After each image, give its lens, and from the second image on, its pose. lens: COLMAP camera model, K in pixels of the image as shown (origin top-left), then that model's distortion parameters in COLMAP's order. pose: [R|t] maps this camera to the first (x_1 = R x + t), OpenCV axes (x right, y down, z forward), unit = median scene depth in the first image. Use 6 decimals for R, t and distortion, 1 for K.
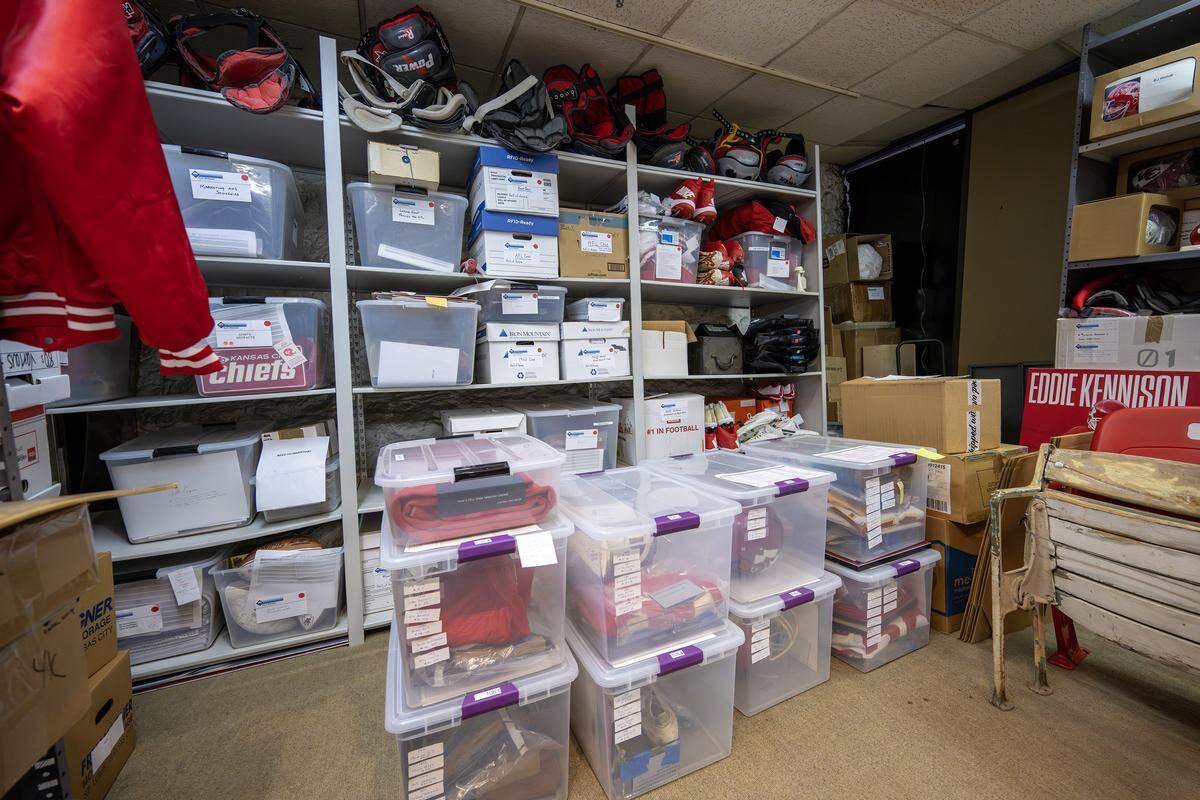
lens RADIAL K [[470.7, 0, 668.9], [0, 470.7, 392.3], [0, 0, 1]] dist [0.000785, 0.000152]
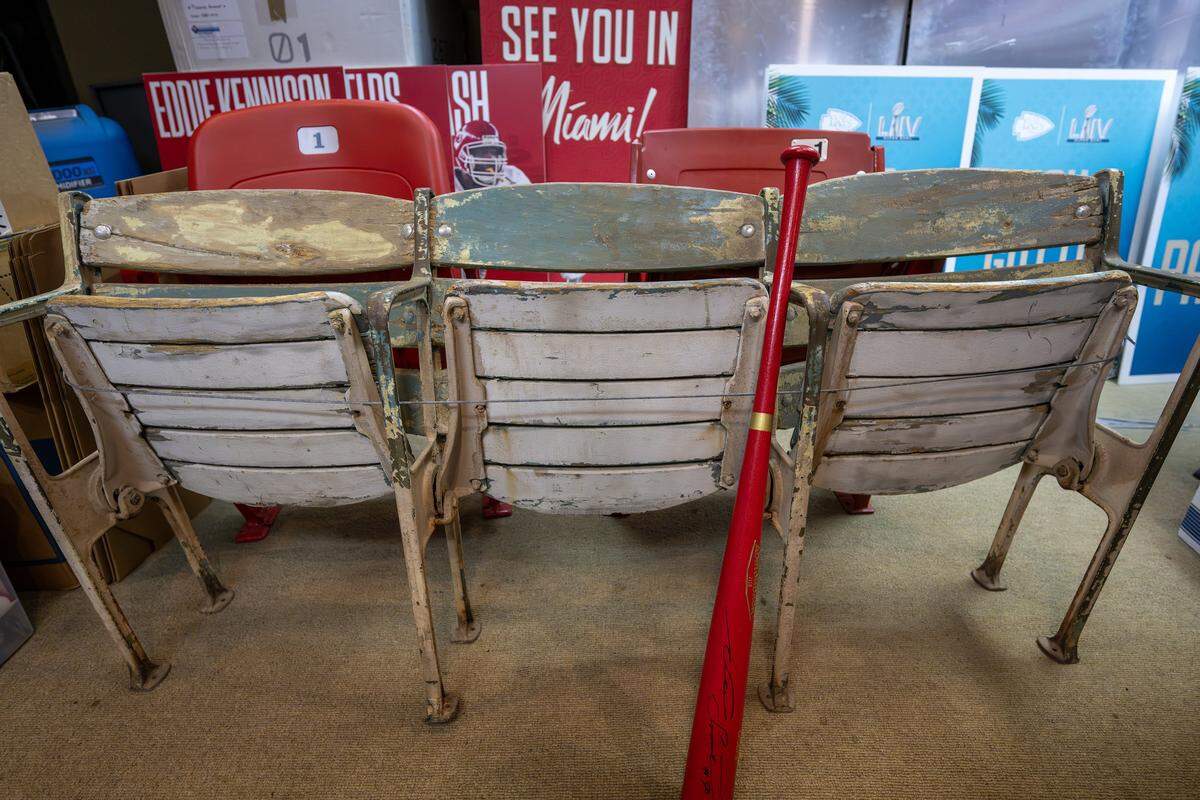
lens RADIAL K [[618.1, 0, 600.0], [0, 618.1, 400.0], [0, 0, 1]] dist [0.000115, 0.000056]
pose [[0.448496, -0.401579, 0.798490, 0.329181], [0.082052, 0.908107, 0.410621, 0.063197], [-0.890011, -0.118644, 0.440232, 0.151282]]
